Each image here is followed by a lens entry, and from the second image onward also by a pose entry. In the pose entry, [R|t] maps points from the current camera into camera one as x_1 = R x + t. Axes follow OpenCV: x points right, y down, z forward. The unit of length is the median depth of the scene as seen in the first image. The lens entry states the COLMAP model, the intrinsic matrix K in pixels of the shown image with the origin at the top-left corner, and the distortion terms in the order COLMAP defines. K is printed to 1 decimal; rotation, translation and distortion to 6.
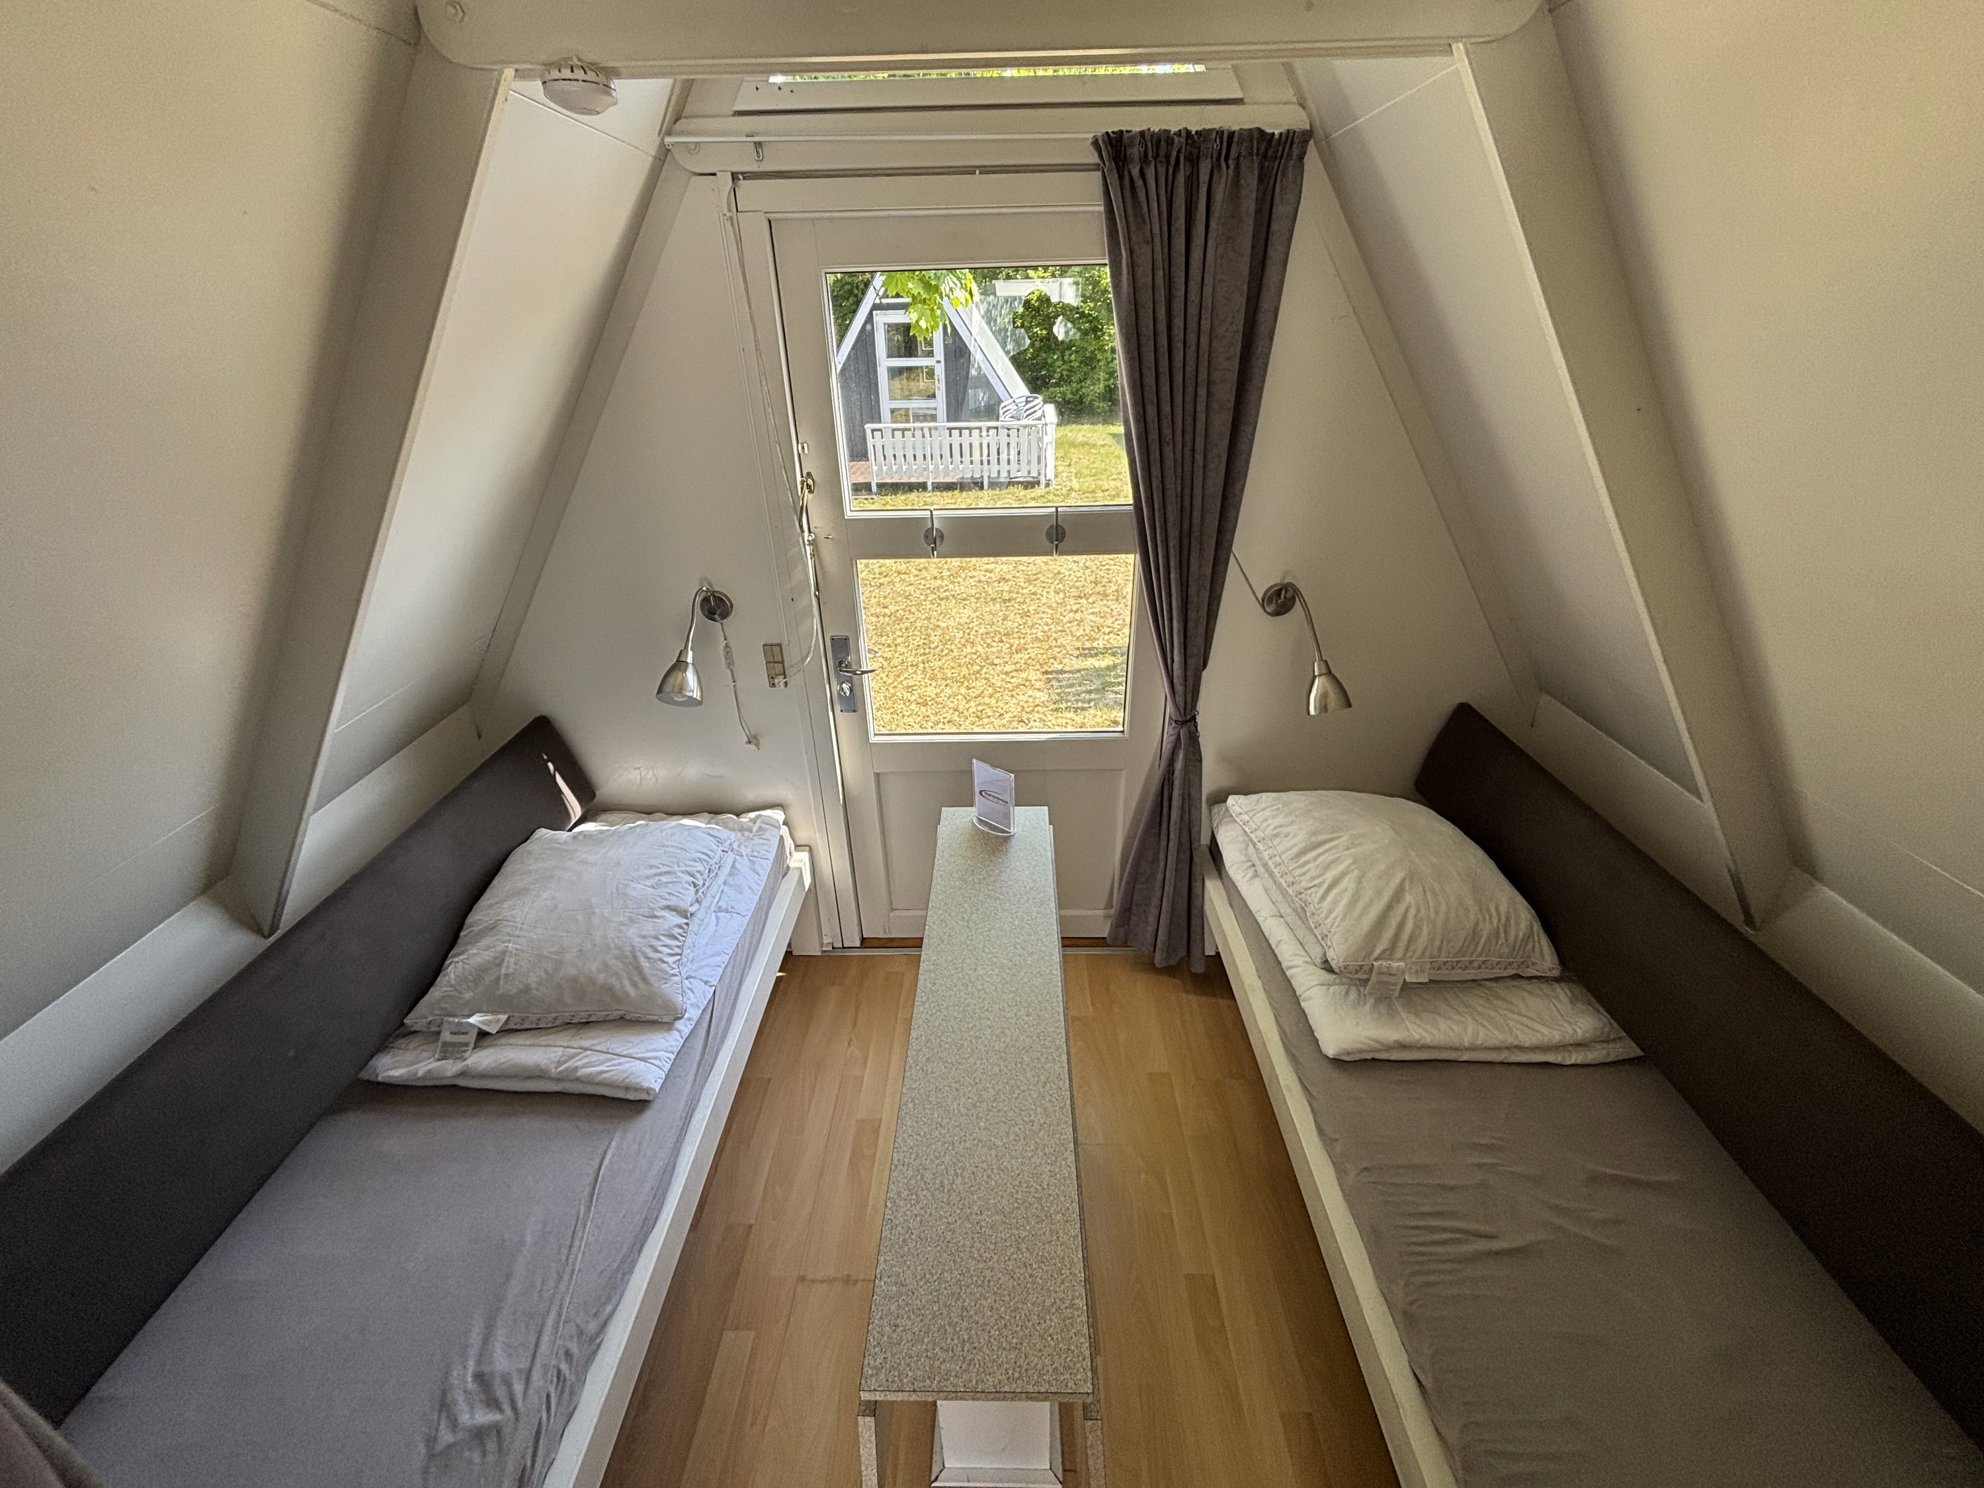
lens RADIAL K [[803.4, 0, 990.2], [0, 803.4, 743.5], [0, 0, 1]] dist [0.000985, 0.000236]
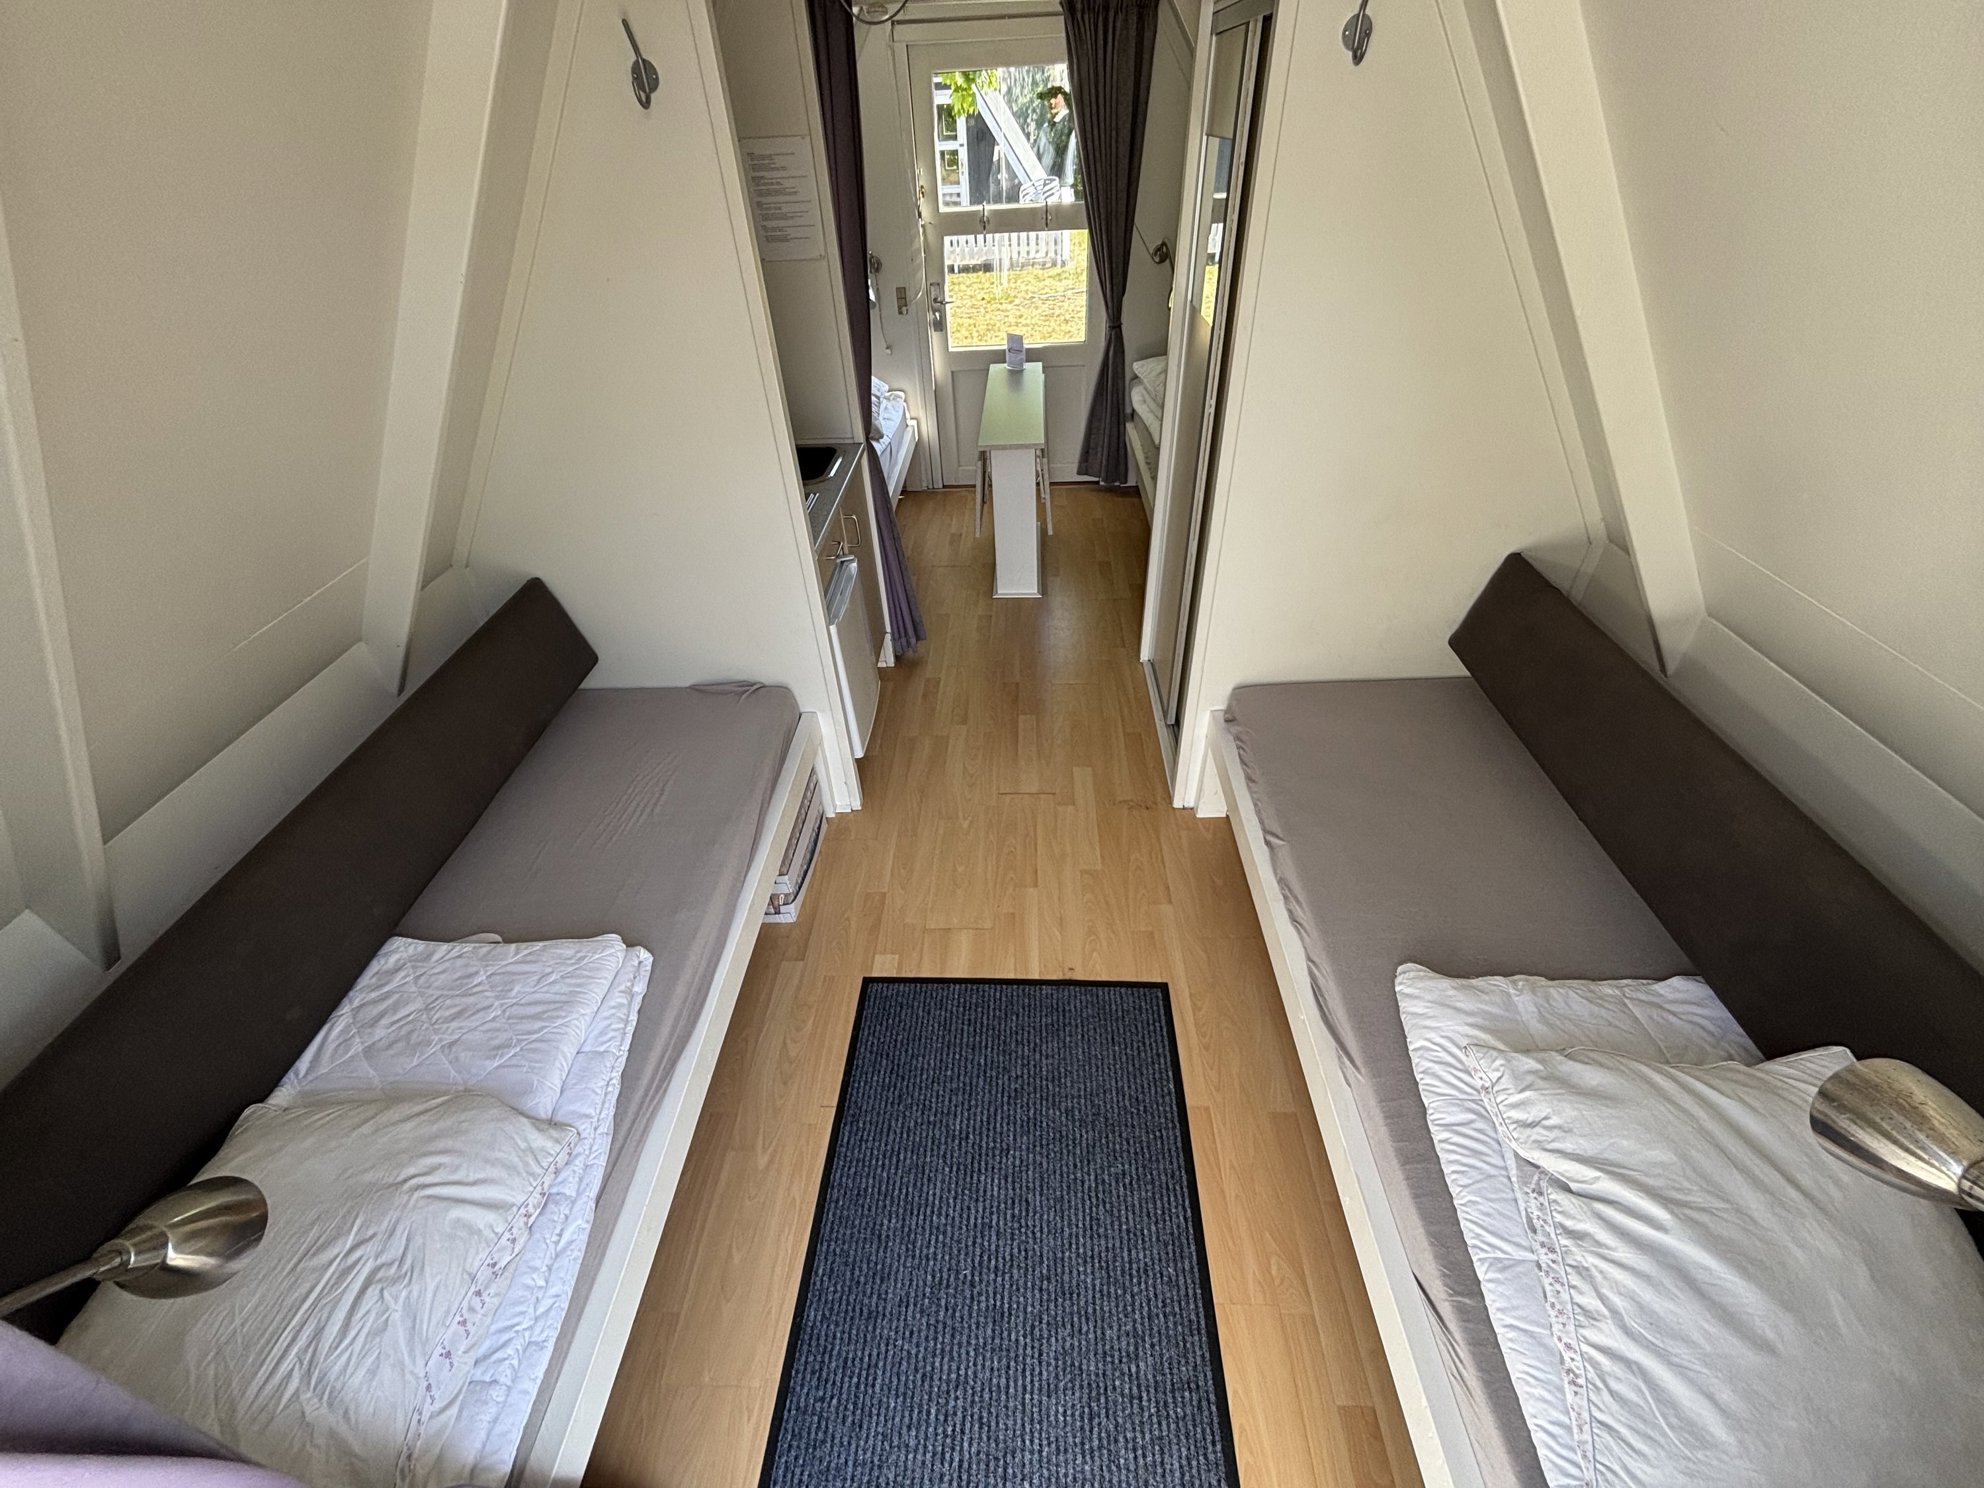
lens RADIAL K [[803.4, 0, 996.2], [0, 803.4, 739.1], [0, 0, 1]] dist [0.000985, 0.000236]
pose [[0.999761, -0.005007, -0.021289, -0.004204], [0.008860, 0.982716, 0.184910, 0.549039], [0.019995, -0.185054, 0.982525, -1.027191]]
